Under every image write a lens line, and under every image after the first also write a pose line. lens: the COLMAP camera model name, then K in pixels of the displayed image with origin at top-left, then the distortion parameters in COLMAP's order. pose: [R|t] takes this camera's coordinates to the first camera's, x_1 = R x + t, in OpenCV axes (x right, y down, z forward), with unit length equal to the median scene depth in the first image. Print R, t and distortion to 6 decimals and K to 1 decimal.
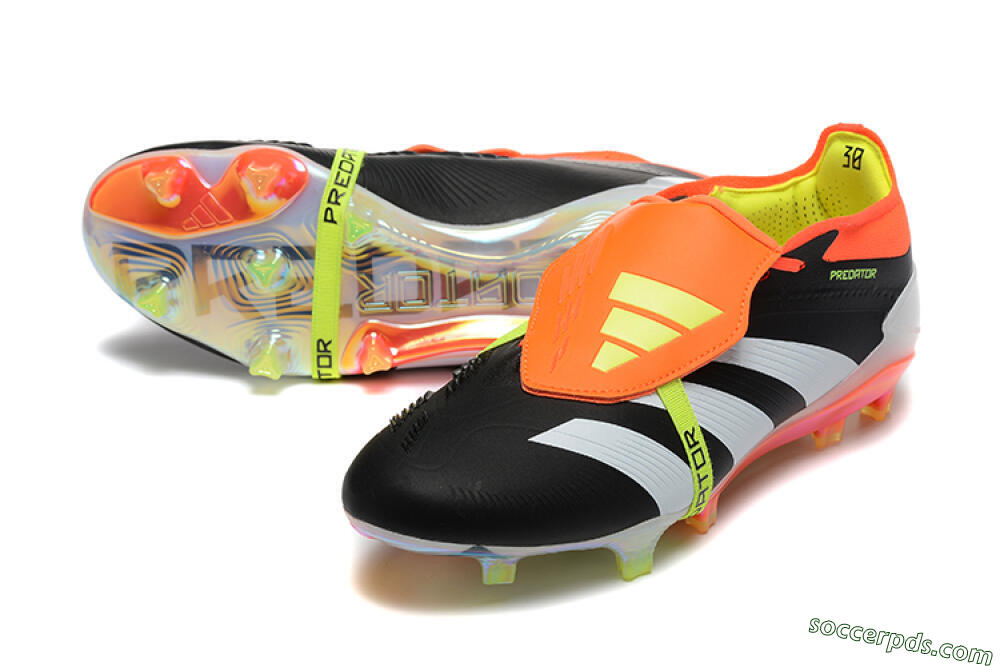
lens RADIAL K [[3041.0, 0, 500.0], [0, 3041.0, 333.5], [0, 0, 1]] dist [0.048525, 0.297444]
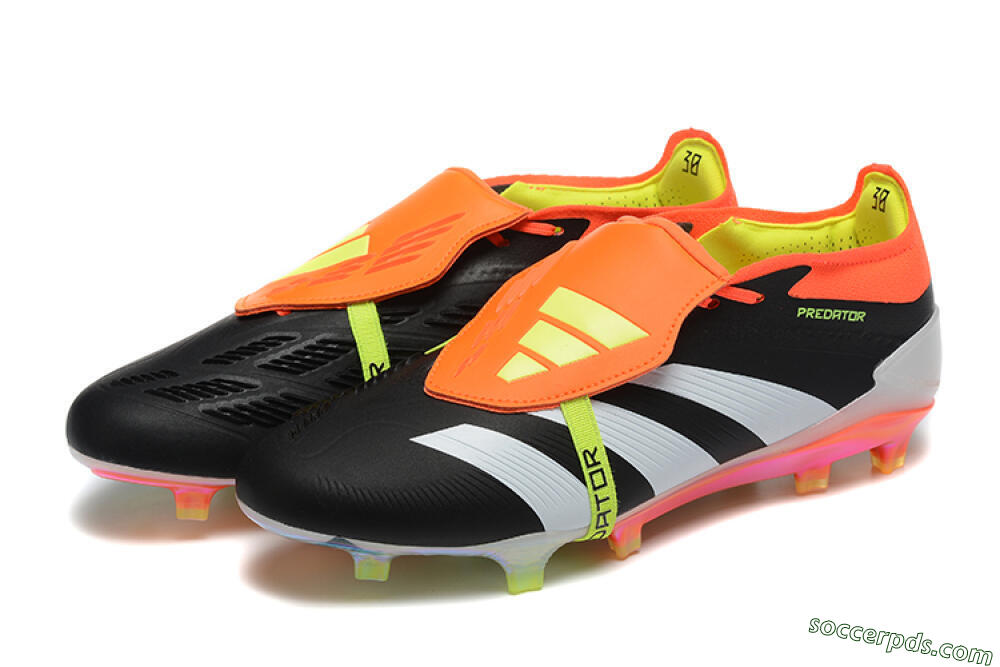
lens RADIAL K [[3041.0, 0, 500.0], [0, 3041.0, 333.5], [0, 0, 1]] dist [0.048525, 0.297444]
pose [[0.952786, 0.087074, -0.290891, 0.316134], [-0.096190, 0.995215, -0.017158, 0.014111], [0.288005, 0.044328, 0.956602, 0.047433]]
